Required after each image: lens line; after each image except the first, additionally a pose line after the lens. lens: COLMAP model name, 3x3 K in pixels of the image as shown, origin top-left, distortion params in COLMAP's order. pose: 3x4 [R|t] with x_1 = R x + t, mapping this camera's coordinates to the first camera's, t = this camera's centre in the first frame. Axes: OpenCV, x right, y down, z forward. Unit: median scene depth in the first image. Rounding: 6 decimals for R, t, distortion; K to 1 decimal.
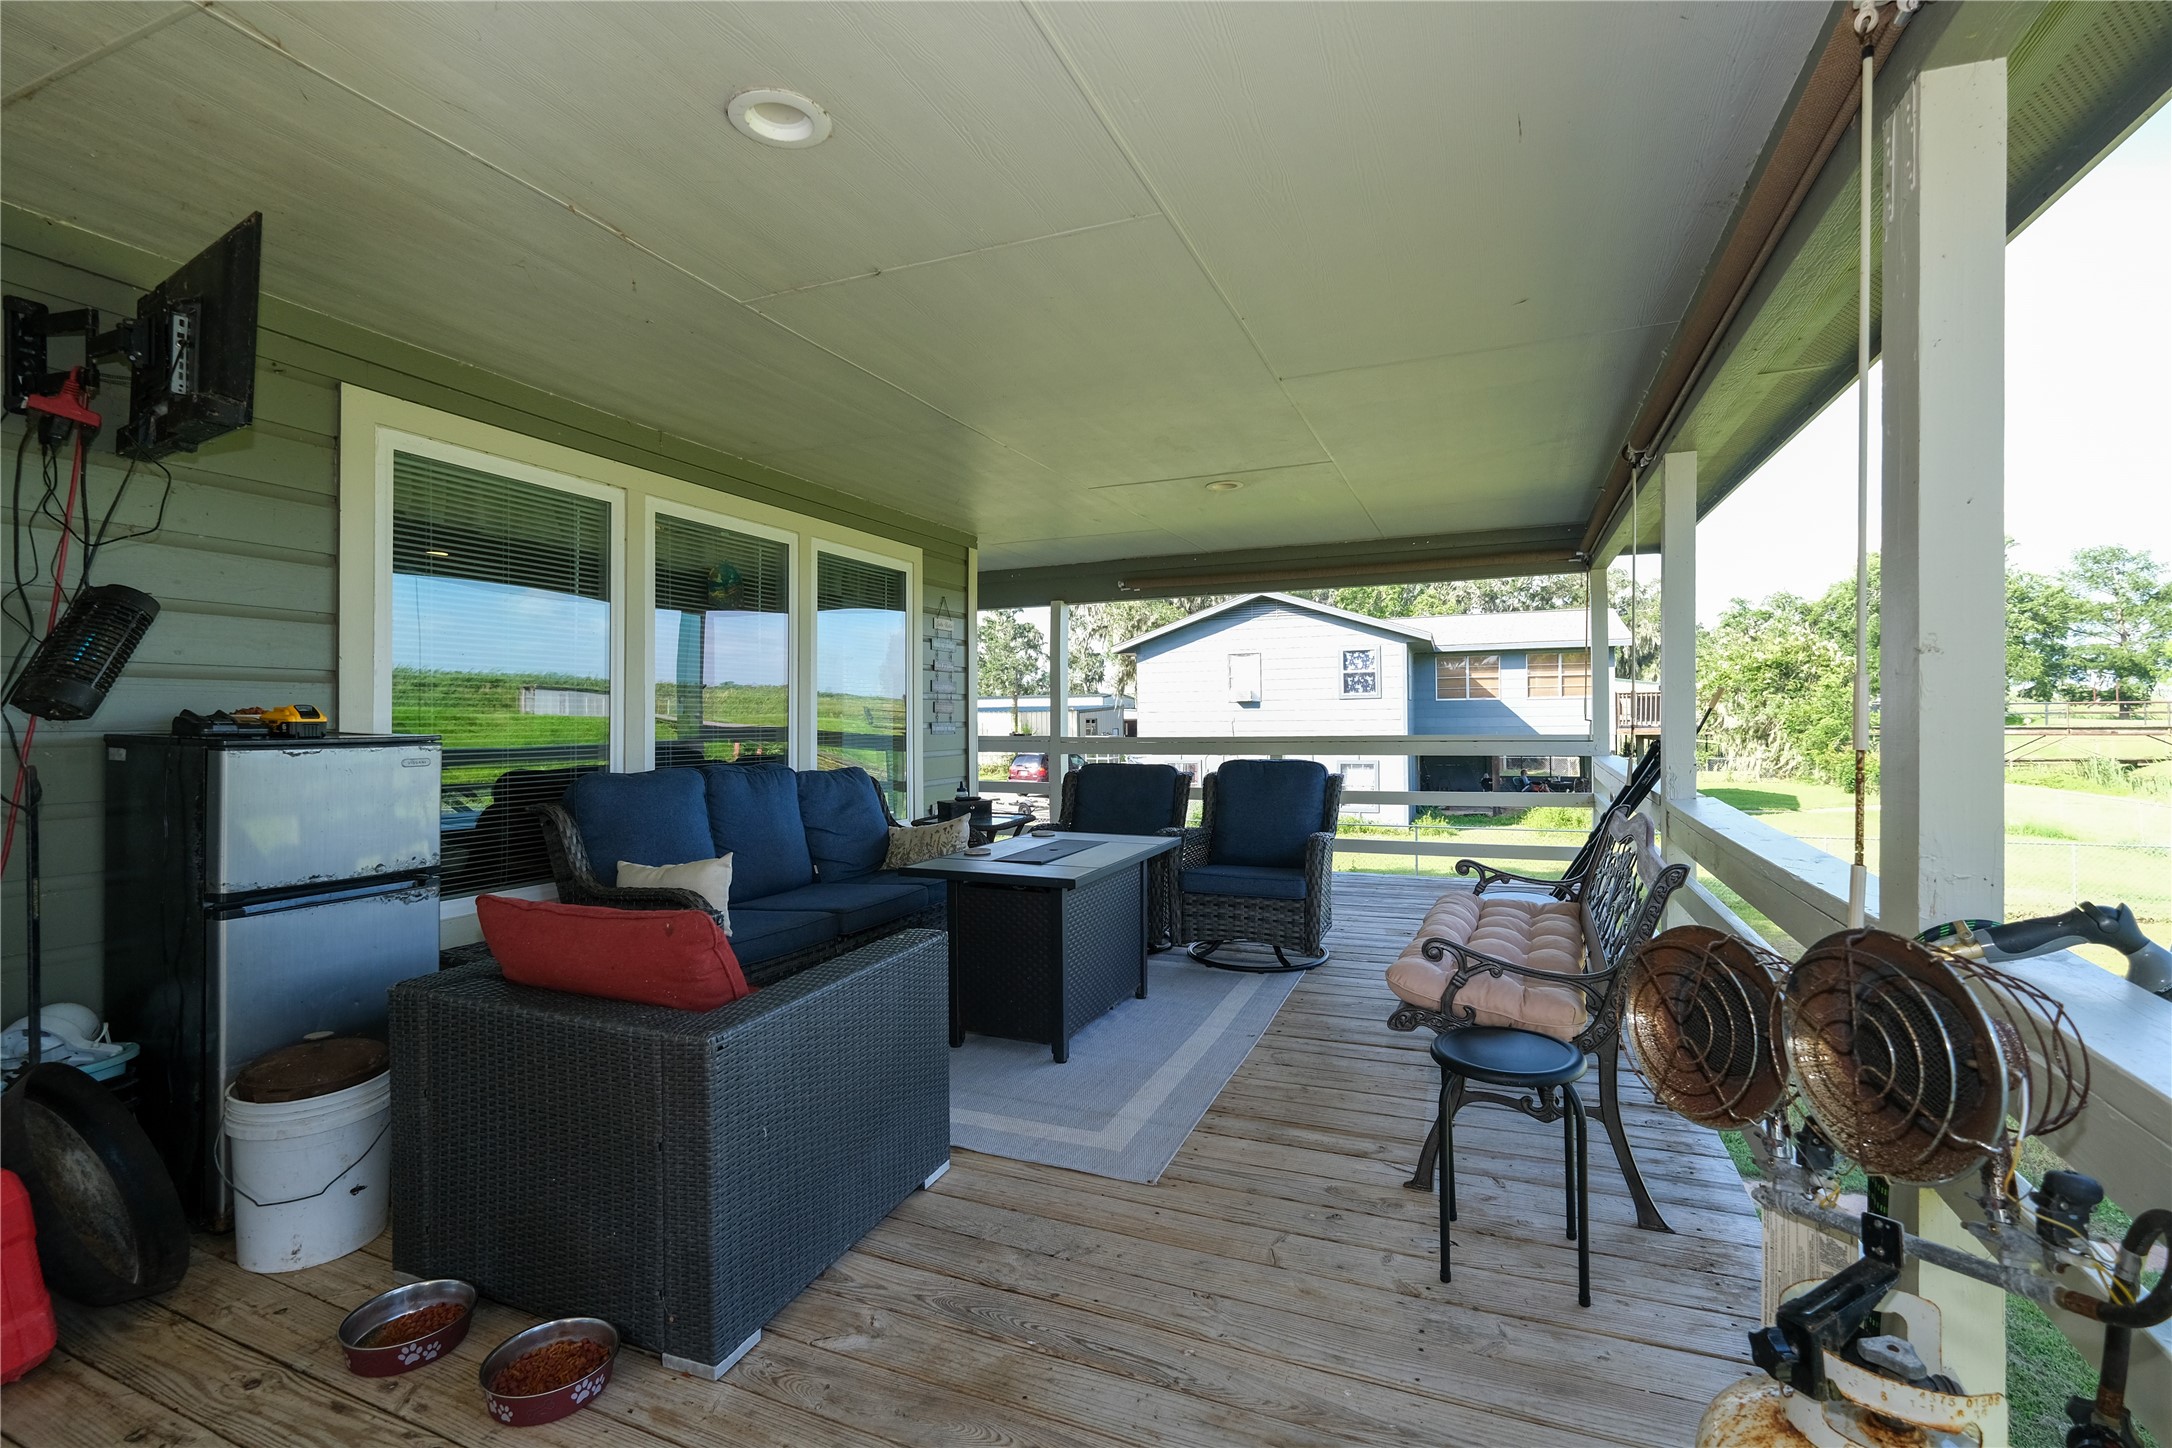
lens RADIAL K [[980.2, 0, 1081.9], [0, 980.2, 725.0], [0, 0, 1]] dist [-0.002315, -0.000758]
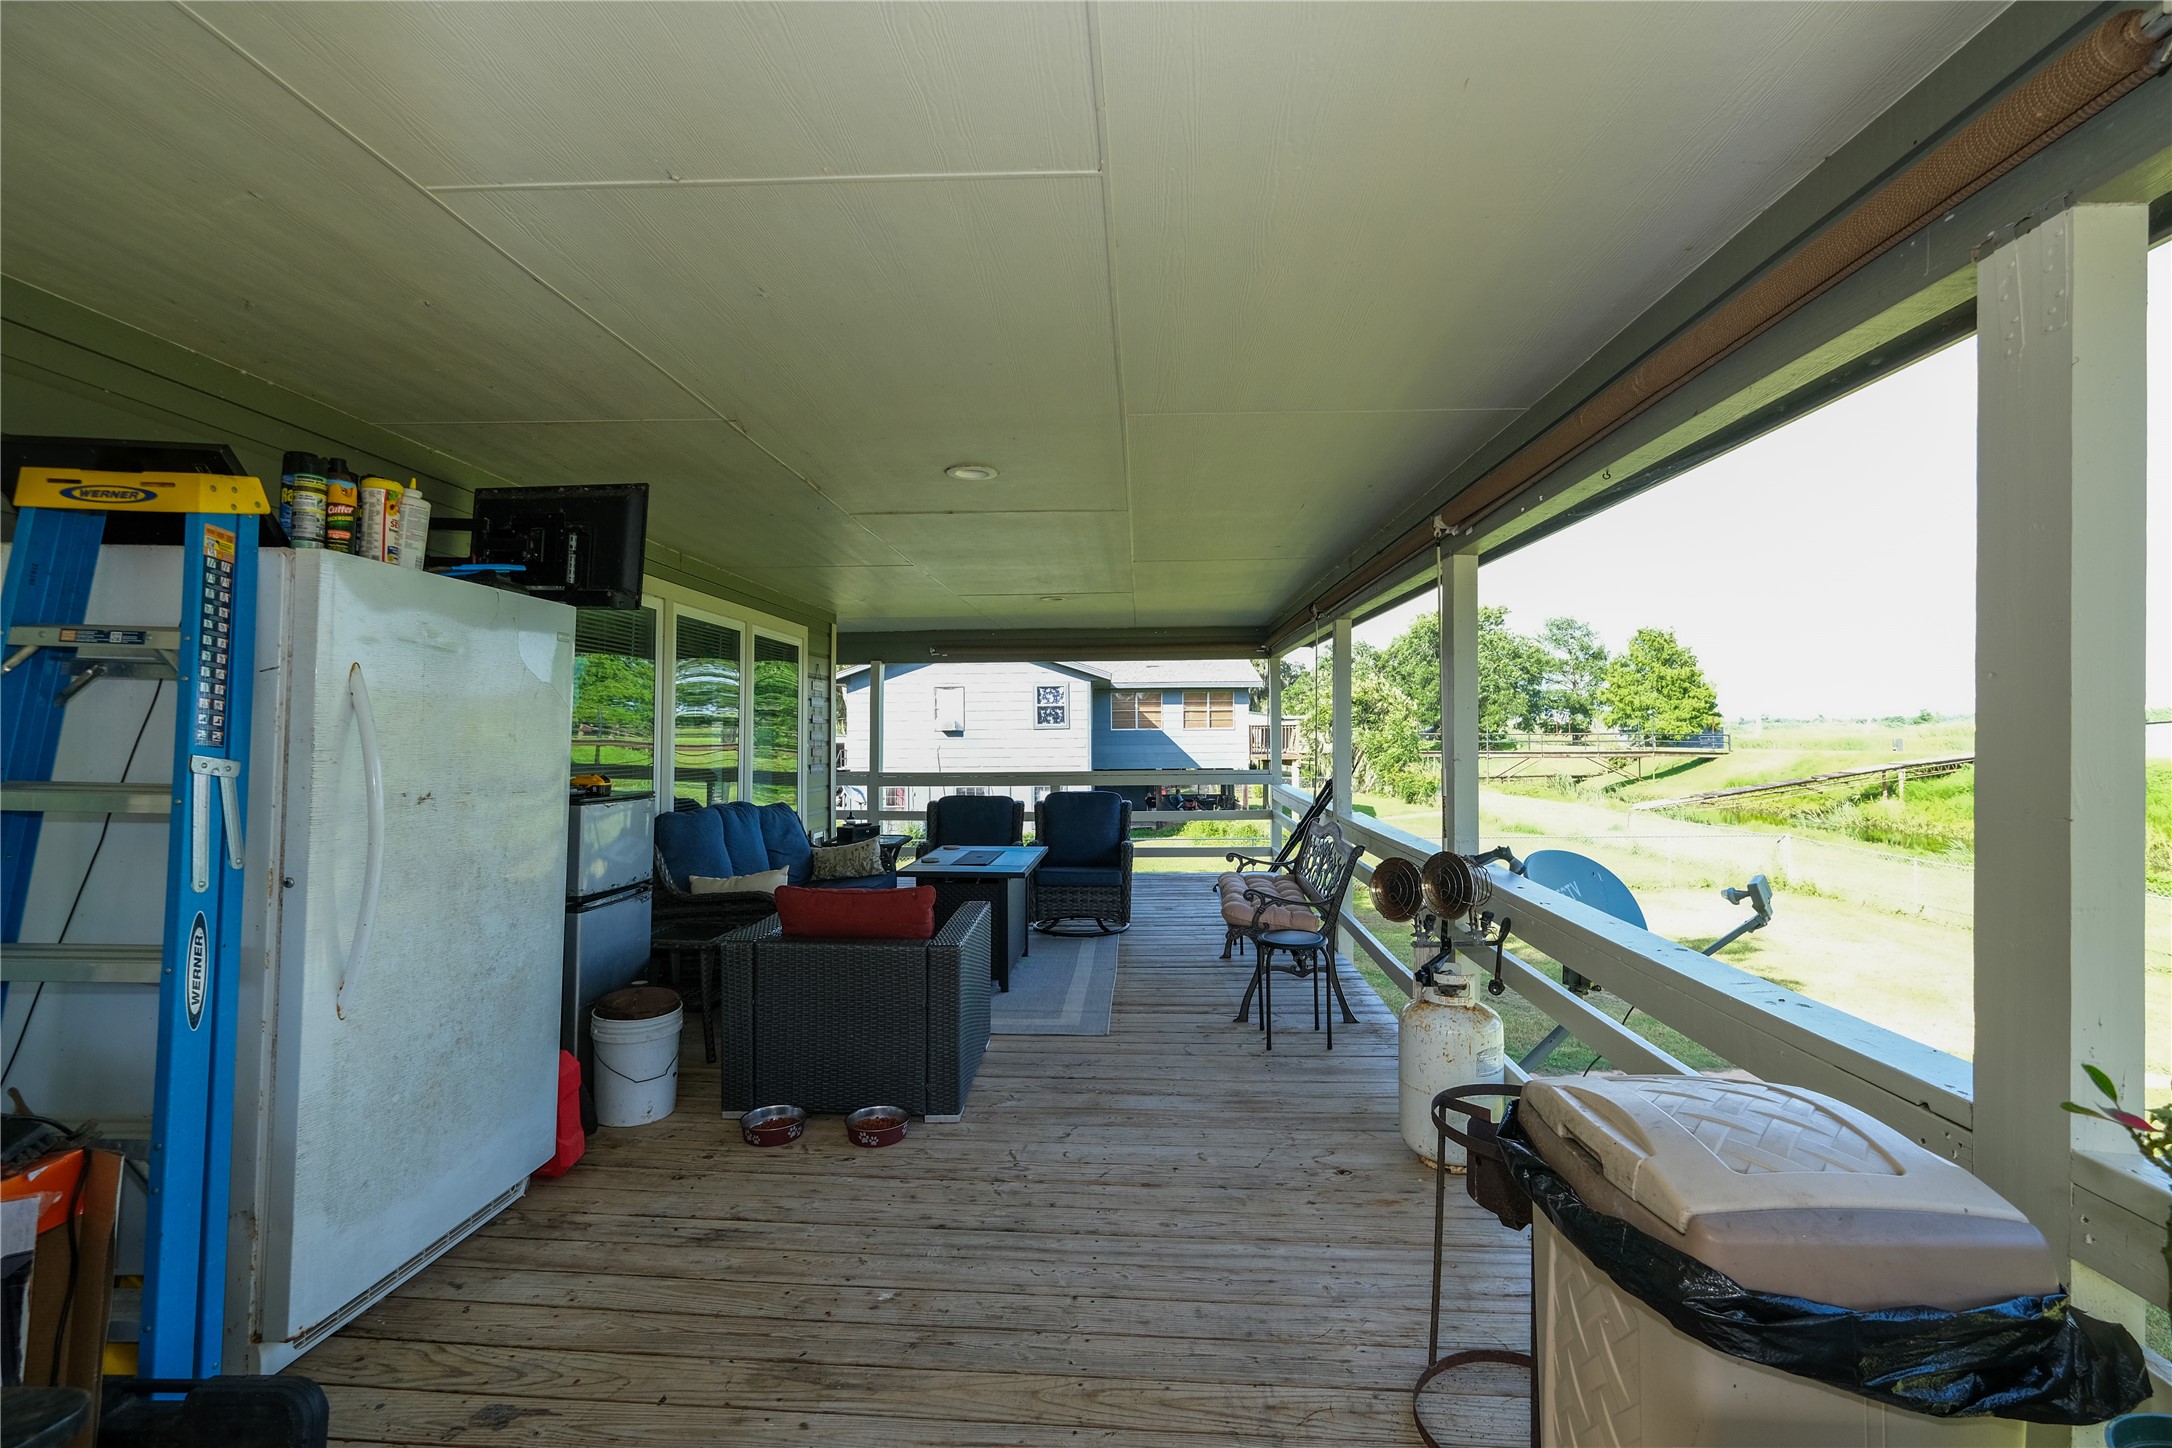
lens RADIAL K [[948.0, 0, 1088.3], [0, 948.0, 723.1], [0, 0, 1]] dist [-0.001909, 0.000516]
pose [[0.942394, 0.008807, 0.334388, -0.247727], [0.000042, 0.999650, -0.026448, -0.026031], [-0.334504, 0.024939, 0.942064, -0.289270]]
